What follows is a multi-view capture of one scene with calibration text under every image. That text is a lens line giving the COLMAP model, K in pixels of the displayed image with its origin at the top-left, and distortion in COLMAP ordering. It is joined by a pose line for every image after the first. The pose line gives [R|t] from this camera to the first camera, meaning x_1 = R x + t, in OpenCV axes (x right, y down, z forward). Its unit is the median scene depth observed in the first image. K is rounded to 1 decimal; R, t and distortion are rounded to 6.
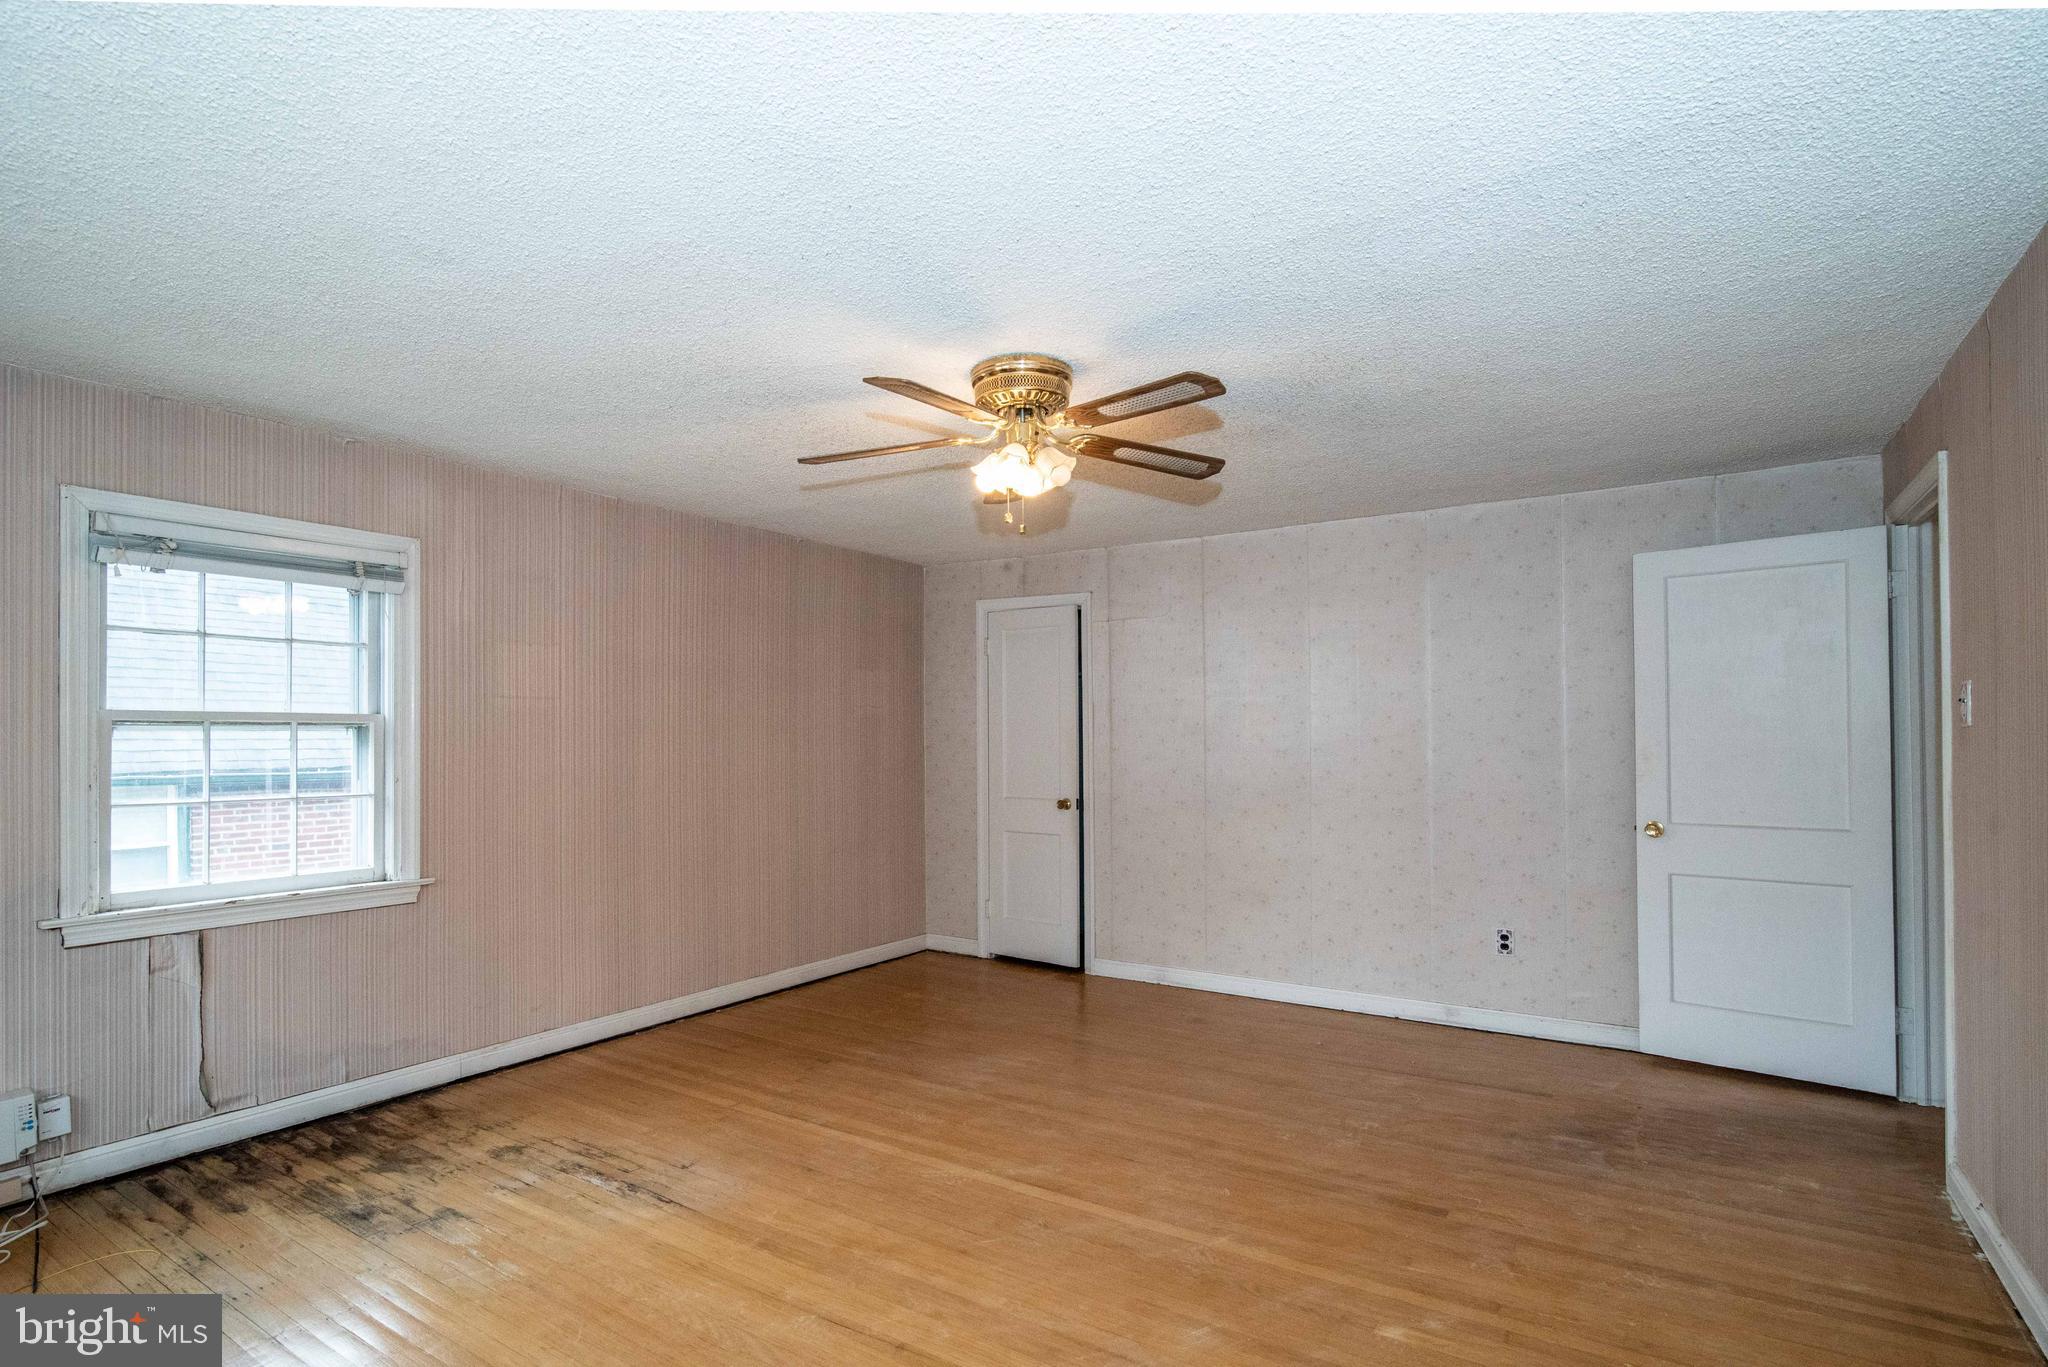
lens RADIAL K [[1024.3, 0, 1003.5], [0, 1024.3, 726.3], [0, 0, 1]] dist [-0.003085, -0.001233]
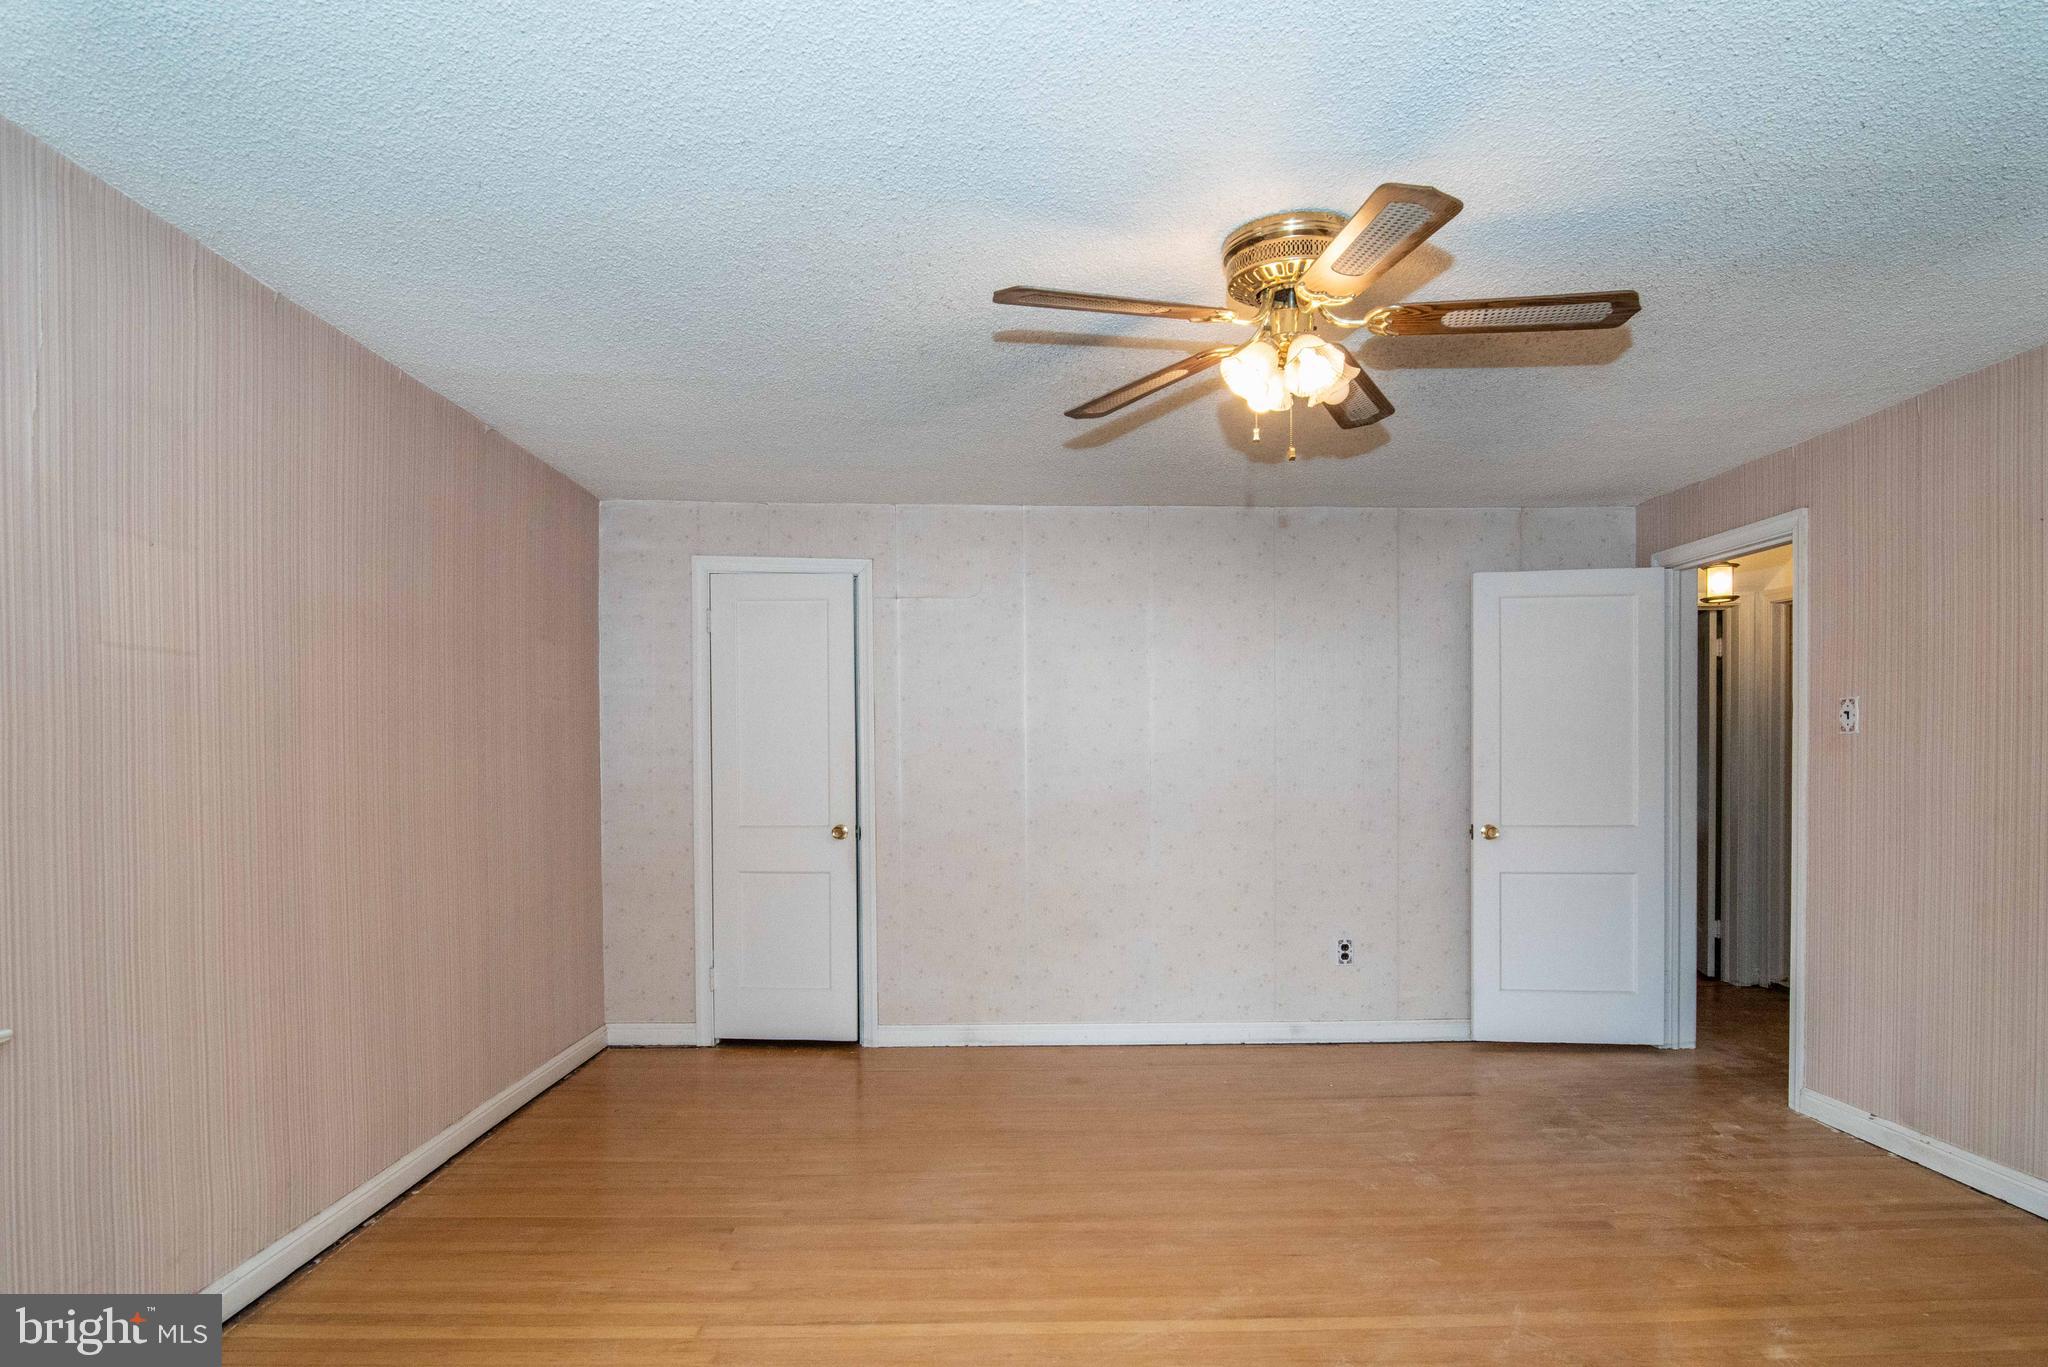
lens RADIAL K [[1137.4, 0, 1027.2], [0, 1137.4, 782.2], [0, 0, 1]] dist [-0.016098, 0.000709]
pose [[0.817154, -0.010281, 0.576327, -0.498680], [-0.007754, 0.999554, 0.028826, 0.019733], [-0.576367, -0.028024, 0.816710, 0.347934]]
